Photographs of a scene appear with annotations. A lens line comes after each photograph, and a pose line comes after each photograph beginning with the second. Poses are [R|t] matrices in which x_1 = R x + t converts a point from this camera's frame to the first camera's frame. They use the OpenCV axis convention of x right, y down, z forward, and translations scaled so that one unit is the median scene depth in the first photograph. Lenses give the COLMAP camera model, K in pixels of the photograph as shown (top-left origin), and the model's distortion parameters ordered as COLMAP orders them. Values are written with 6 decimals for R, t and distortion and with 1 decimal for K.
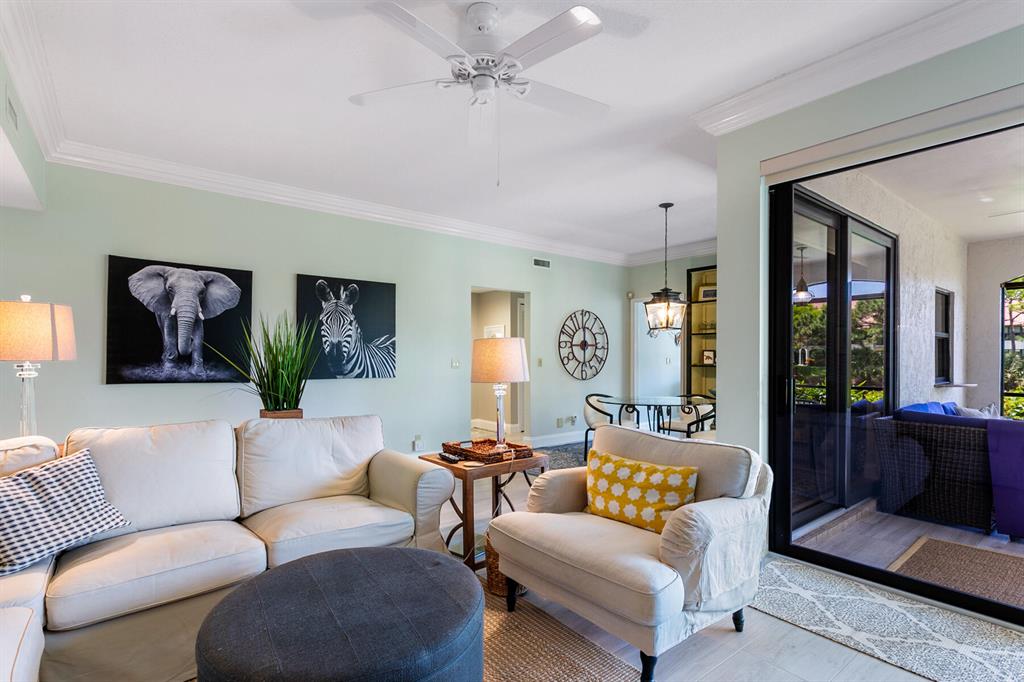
lens RADIAL K [[498.4, 0, 509.3], [0, 498.4, 355.1], [0, 0, 1]] dist [0.001281, -0.000429]
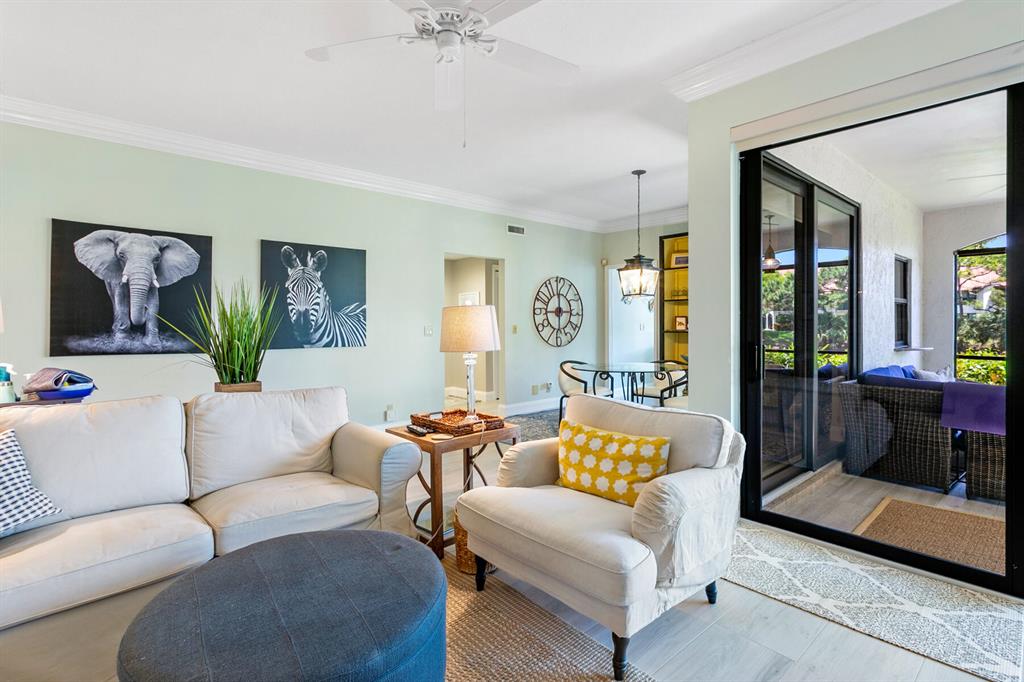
lens RADIAL K [[495.5, 0, 513.3], [0, 495.5, 324.6], [0, 0, 1]] dist [-0.001123, 0.000142]
pose [[0.998524, -0.006389, 0.053938, 0.009250], [0.006062, 0.999962, 0.006229, -0.001958], [-0.053976, -0.005893, 0.998525, 0.022752]]
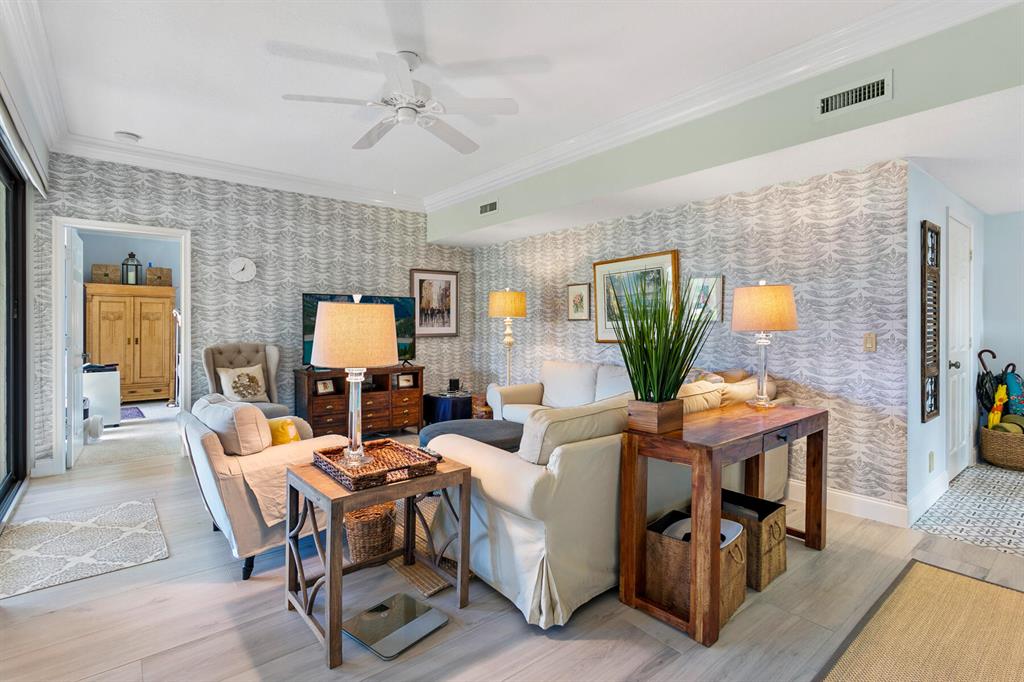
lens RADIAL K [[495.5, 0, 522.8], [0, 495.5, 327.9], [0, 0, 1]] dist [0.001342, 0.000646]
pose [[-0.999522, -0.012555, -0.028239, -0.199685], [-0.012897, 0.999845, 0.011972, -0.016697], [0.028085, 0.012330, -0.999529, 1.361781]]
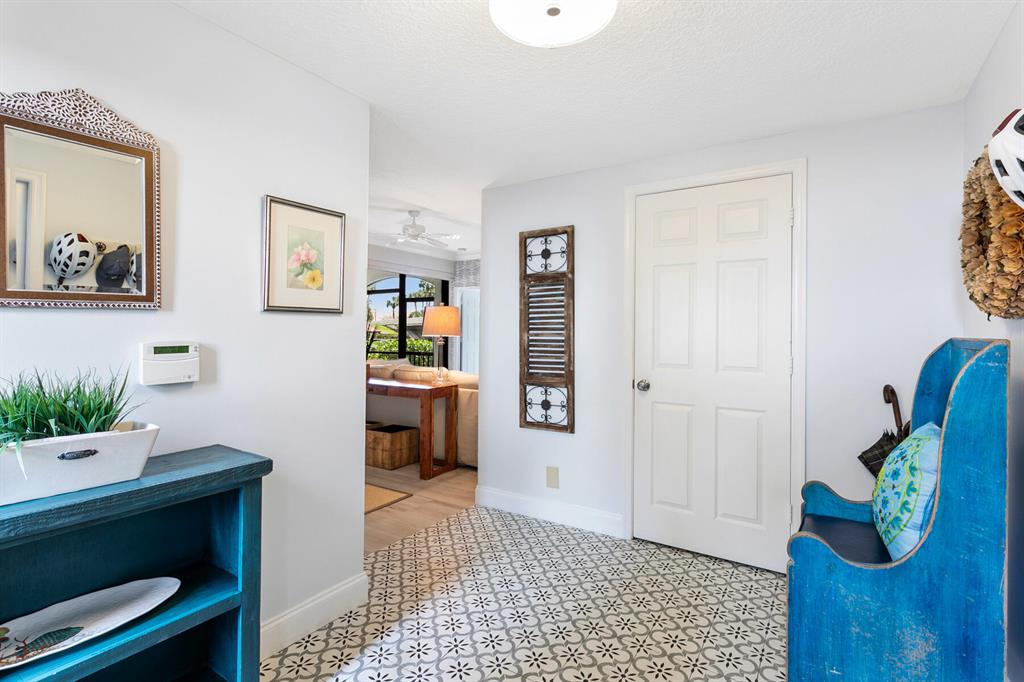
lens RADIAL K [[495.5, 0, 513.3], [0, 495.5, 324.6], [0, 0, 1]] dist [-0.001123, 0.000142]
pose [[-0.326479, 0.009577, 0.945156, -1.737023], [-0.010592, 0.999849, -0.013790, -0.007230], [-0.945145, -0.014514, -0.326328, 0.818224]]
